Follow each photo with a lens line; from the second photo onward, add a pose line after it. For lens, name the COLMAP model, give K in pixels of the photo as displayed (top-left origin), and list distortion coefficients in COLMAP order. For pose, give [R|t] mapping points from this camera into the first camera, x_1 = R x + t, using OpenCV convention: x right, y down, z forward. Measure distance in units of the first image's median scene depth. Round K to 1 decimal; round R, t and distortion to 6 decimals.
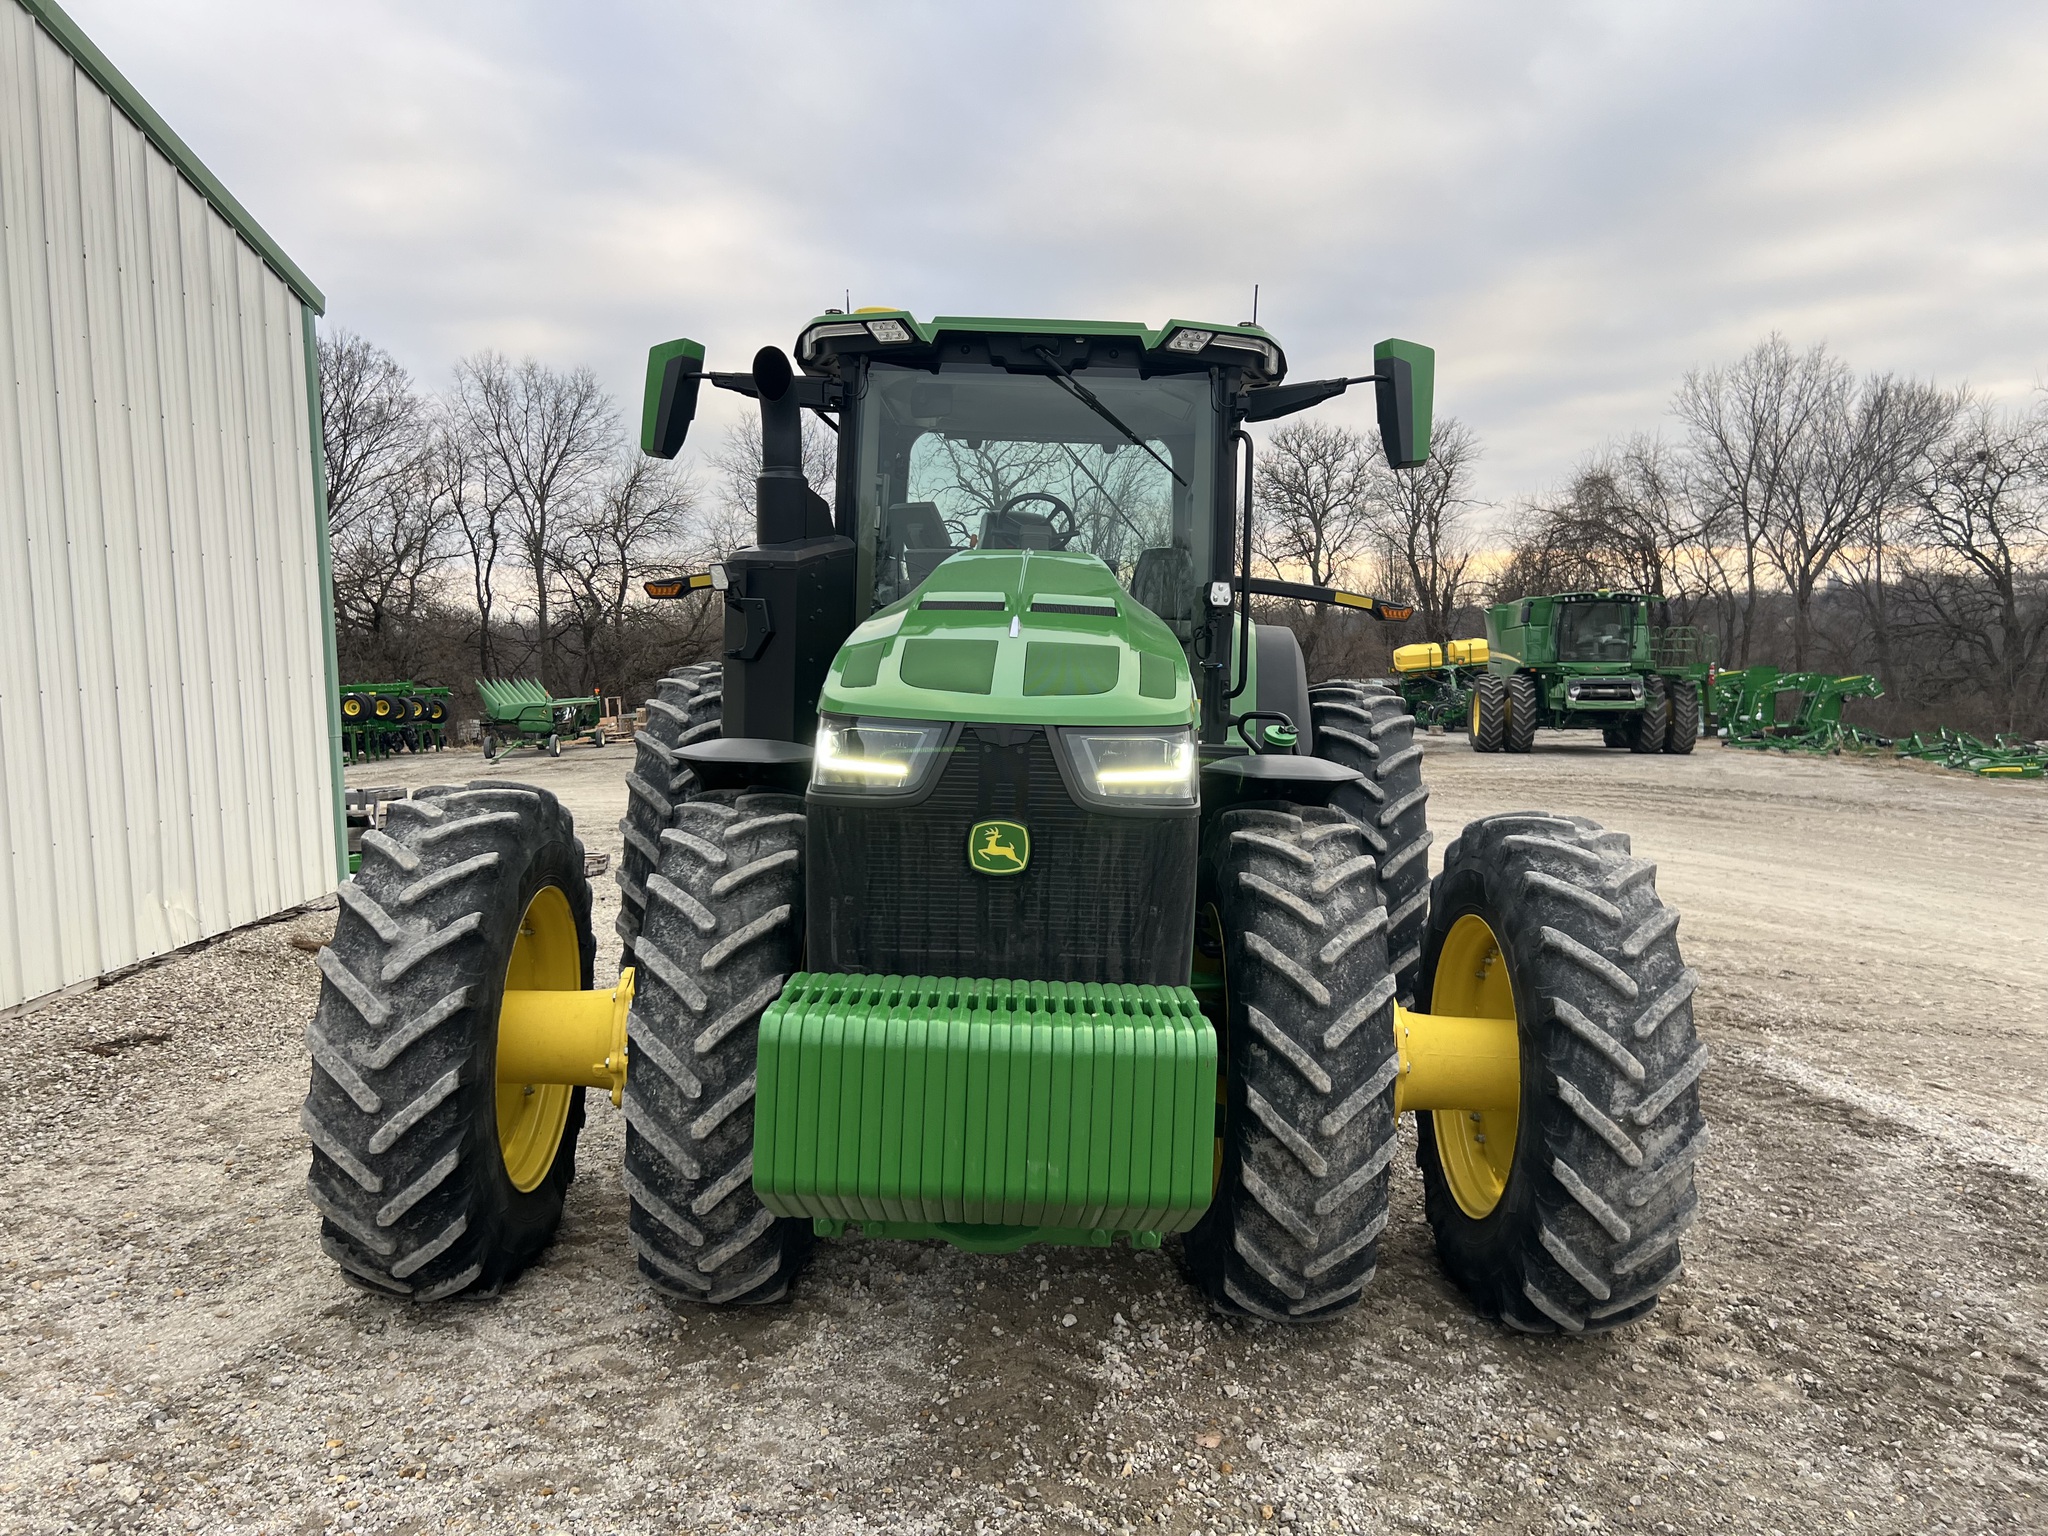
lens RADIAL K [[1530.7, 0, 1037.8], [0, 1530.7, 761.5], [0, 0, 1]] dist [0.053231, -0.073931]
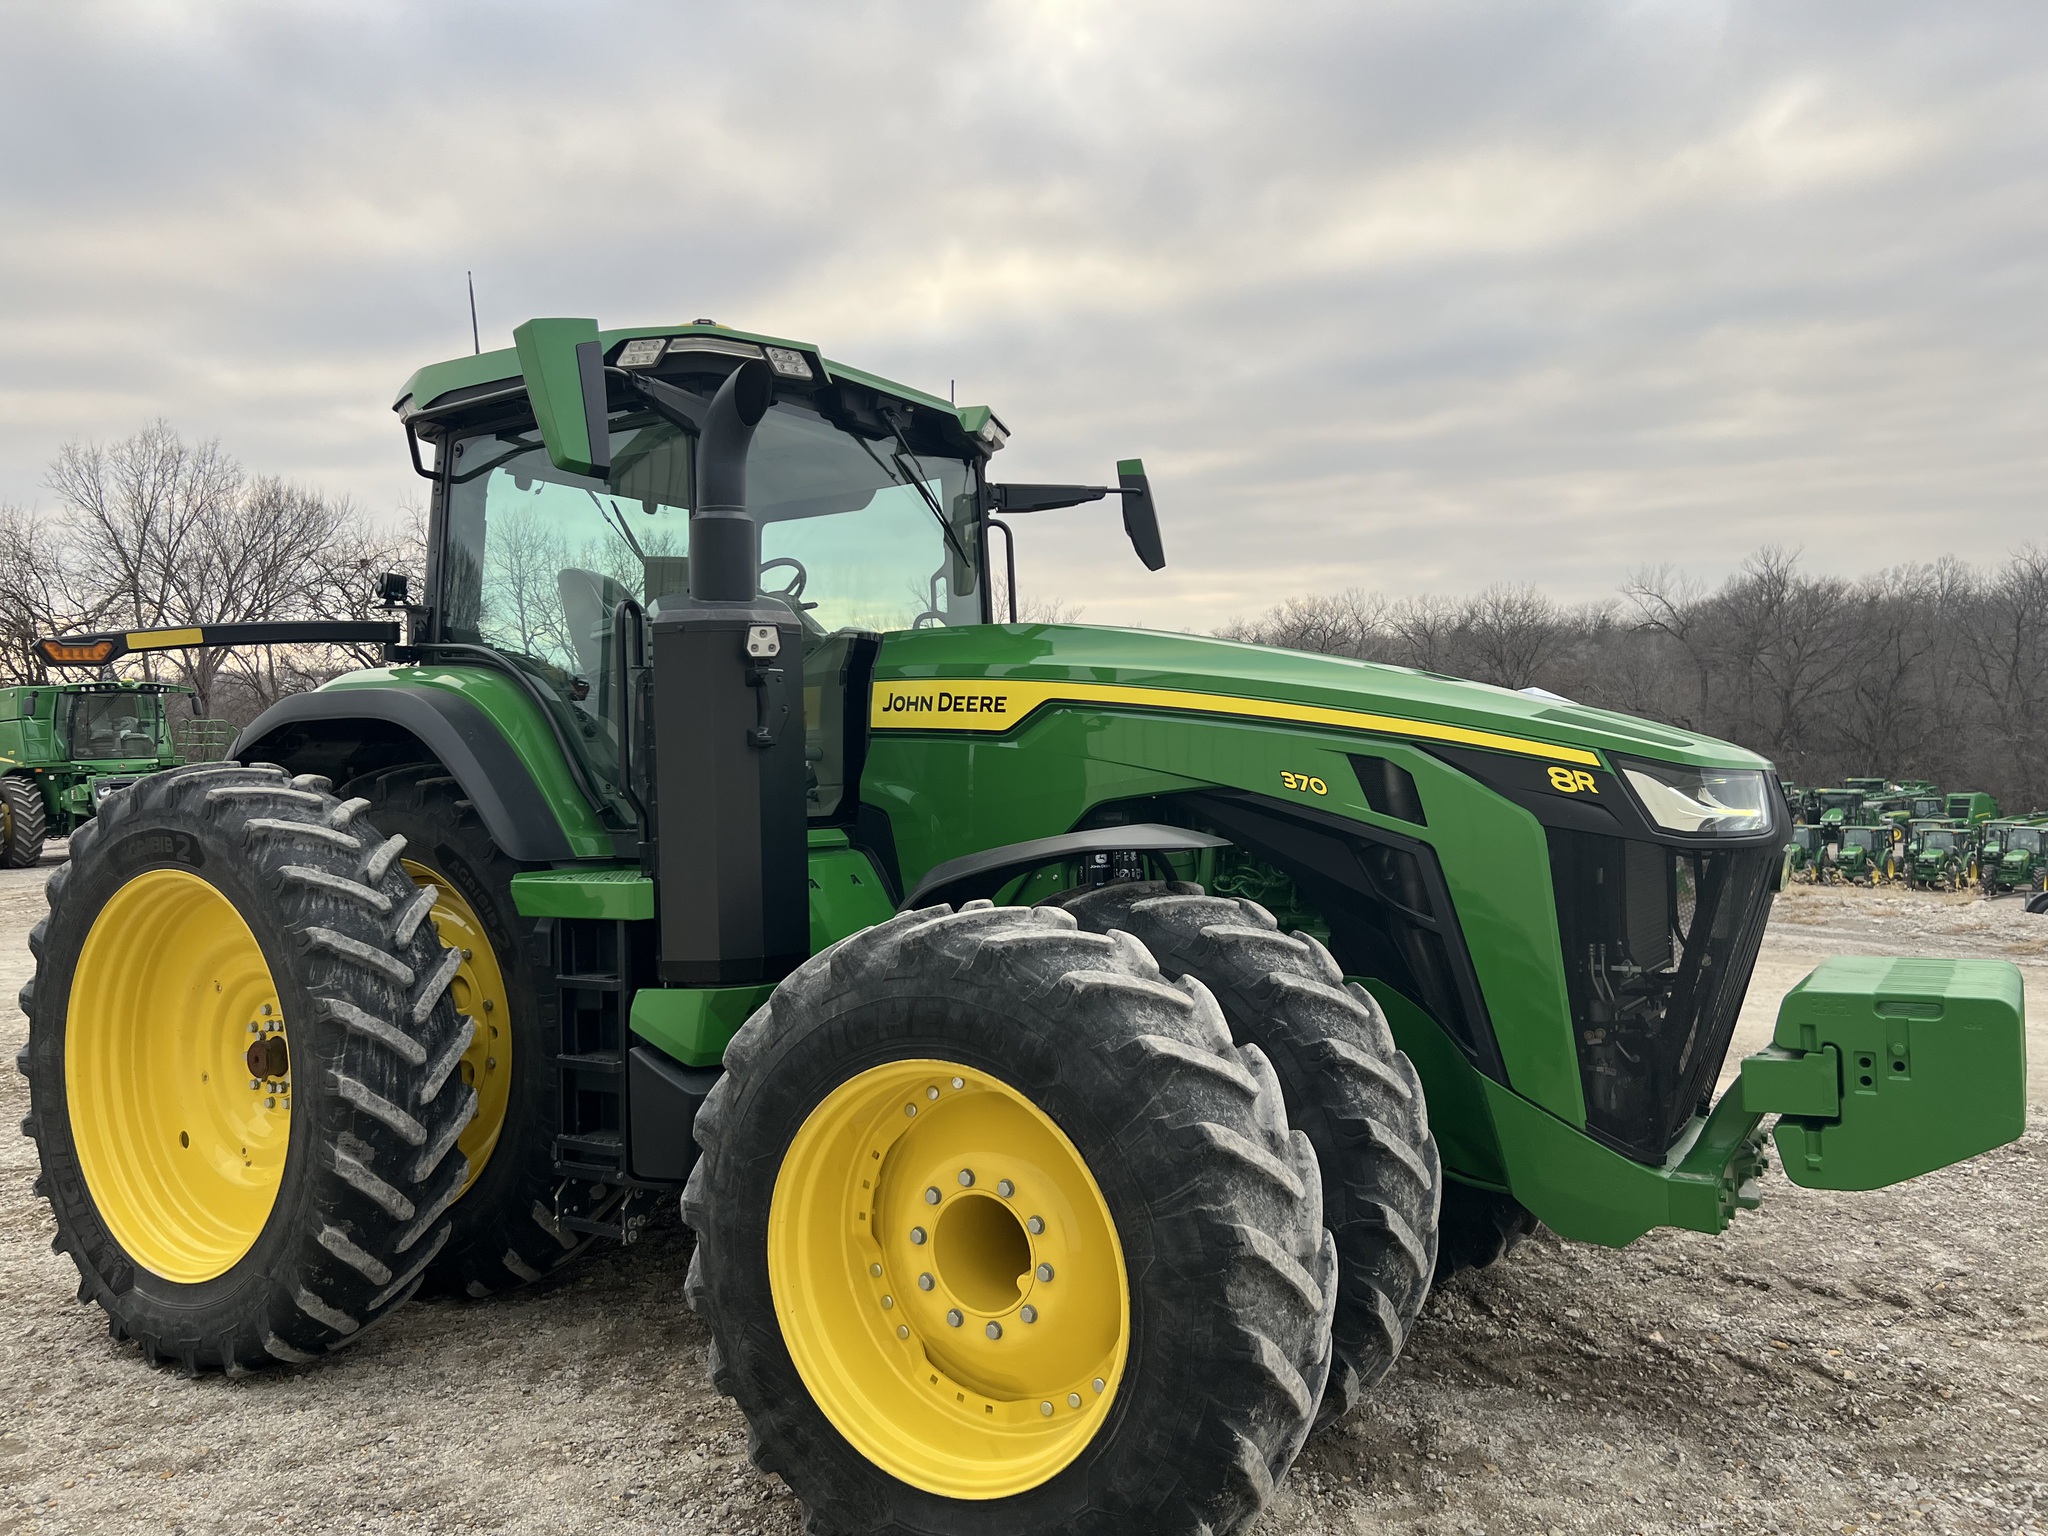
lens RADIAL K [[1530.7, 0, 1037.8], [0, 1530.7, 761.5], [0, 0, 1]] dist [0.053231, -0.073931]
pose [[0.521553, -0.029435, 0.852711, -0.747645], [0.081582, 0.996546, -0.015498, -0.032484], [-0.849310, 0.077649, 0.522153, 0.440799]]
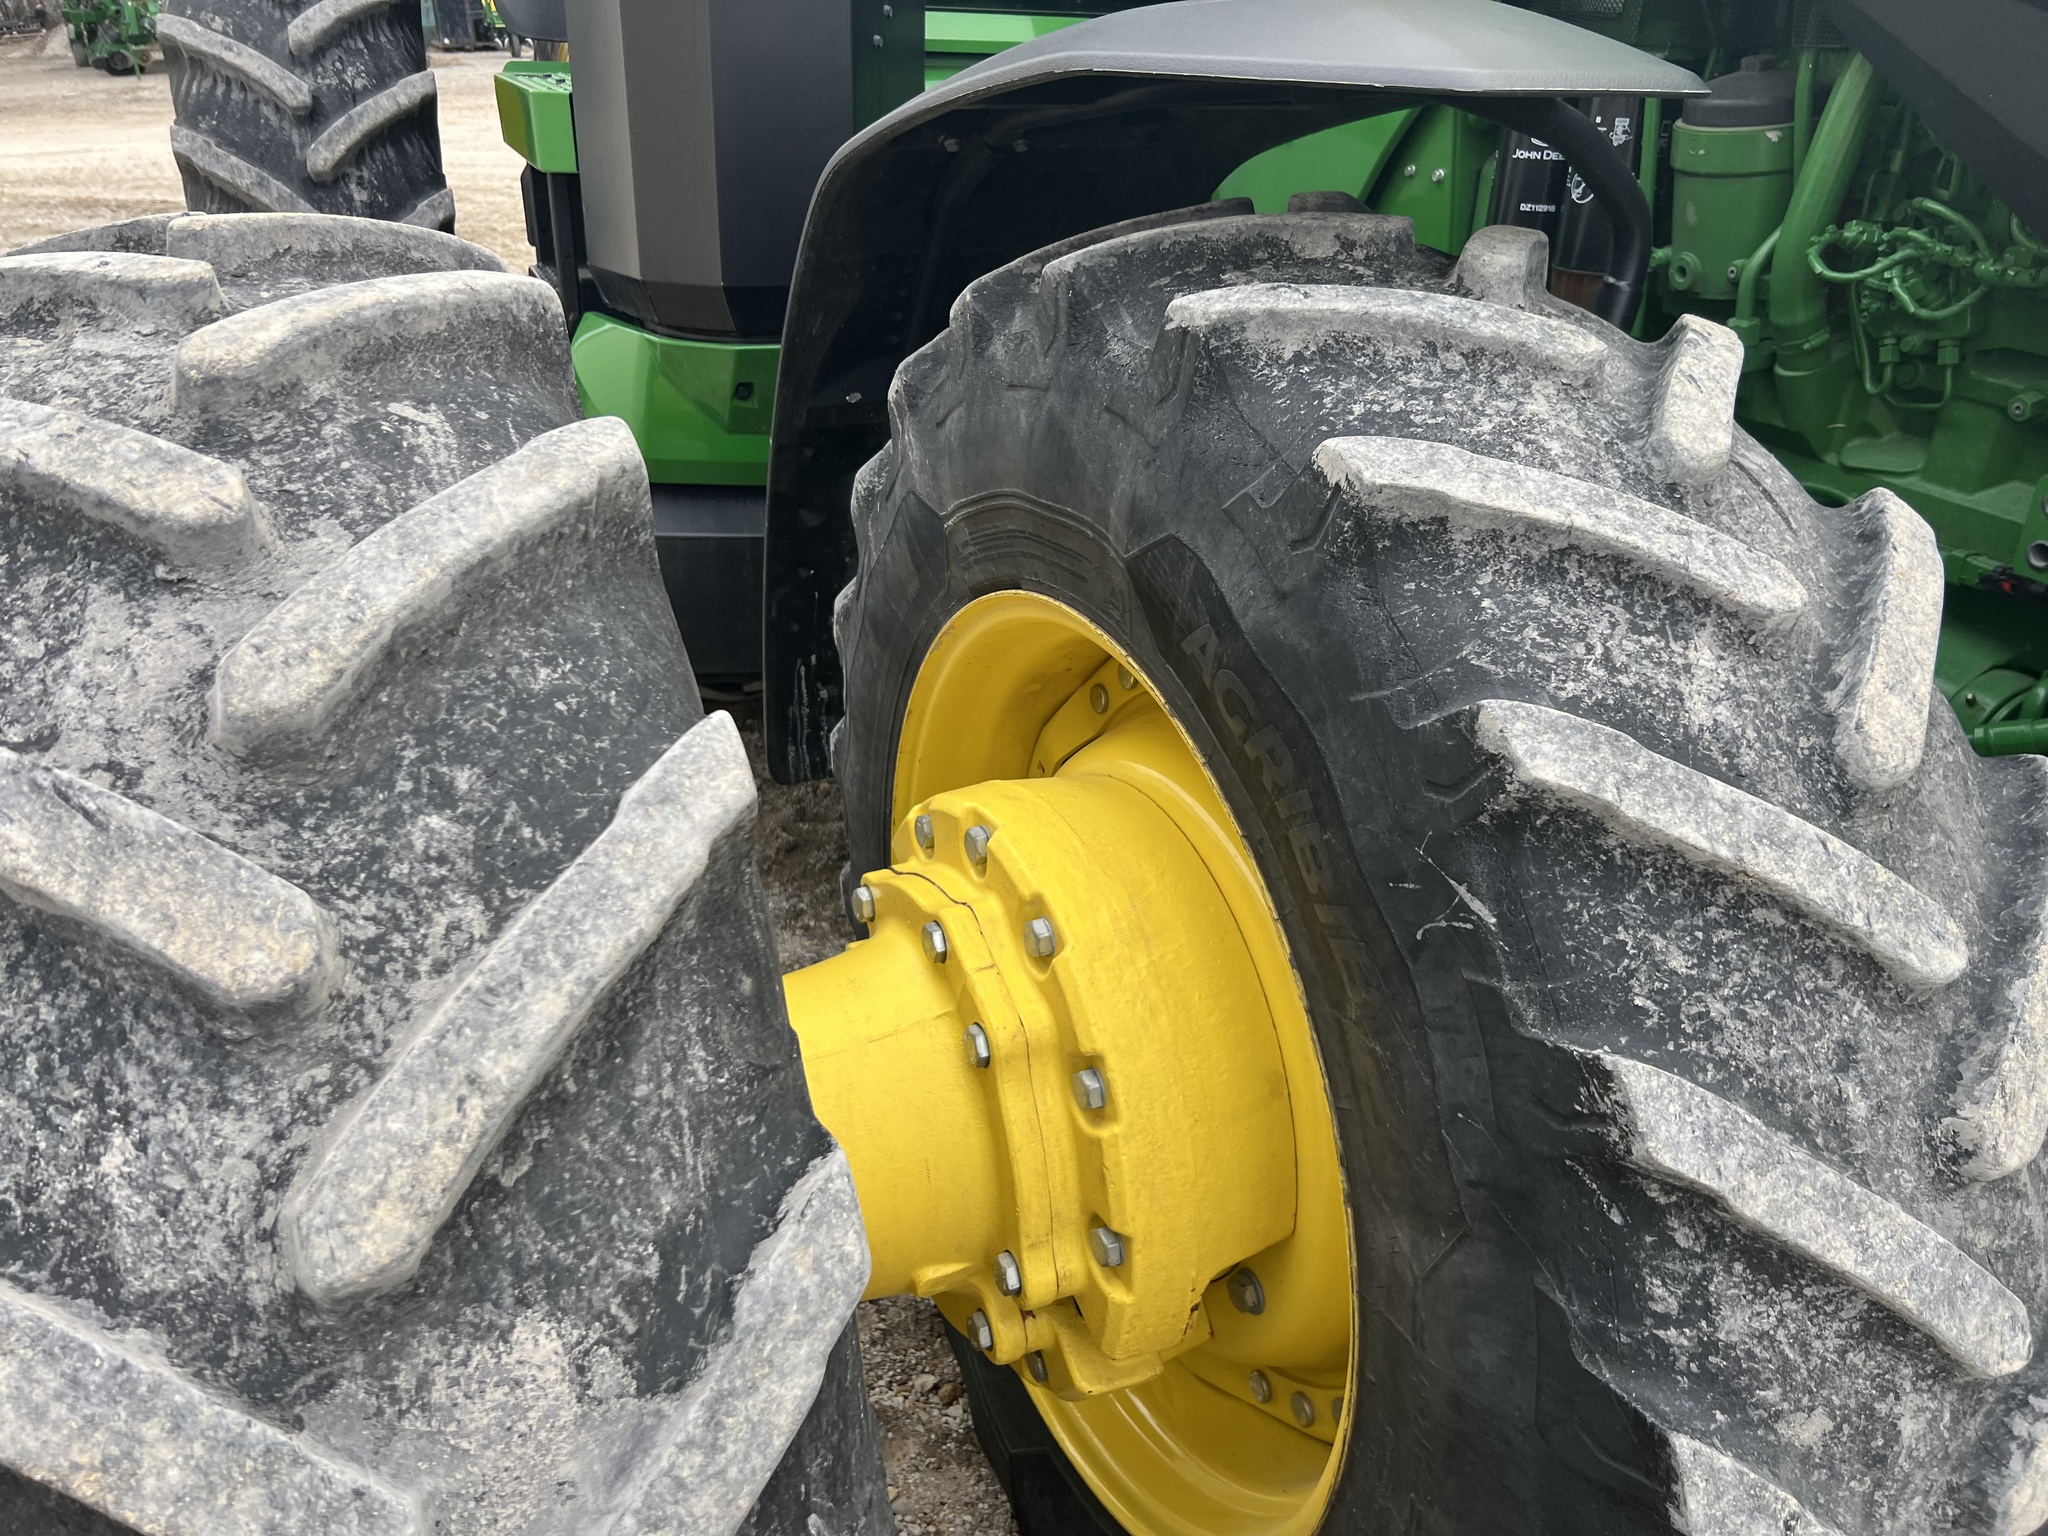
lens RADIAL K [[1524.2, 0, 1005.5], [0, 1524.2, 772.2], [0, 0, 1]] dist [0.053879, -0.066692]
pose [[0.923082, -0.170730, 0.344633, -0.264486], [0.015271, 0.911635, 0.410718, -0.002024], [-0.384301, -0.373863, 0.844121, 0.586395]]
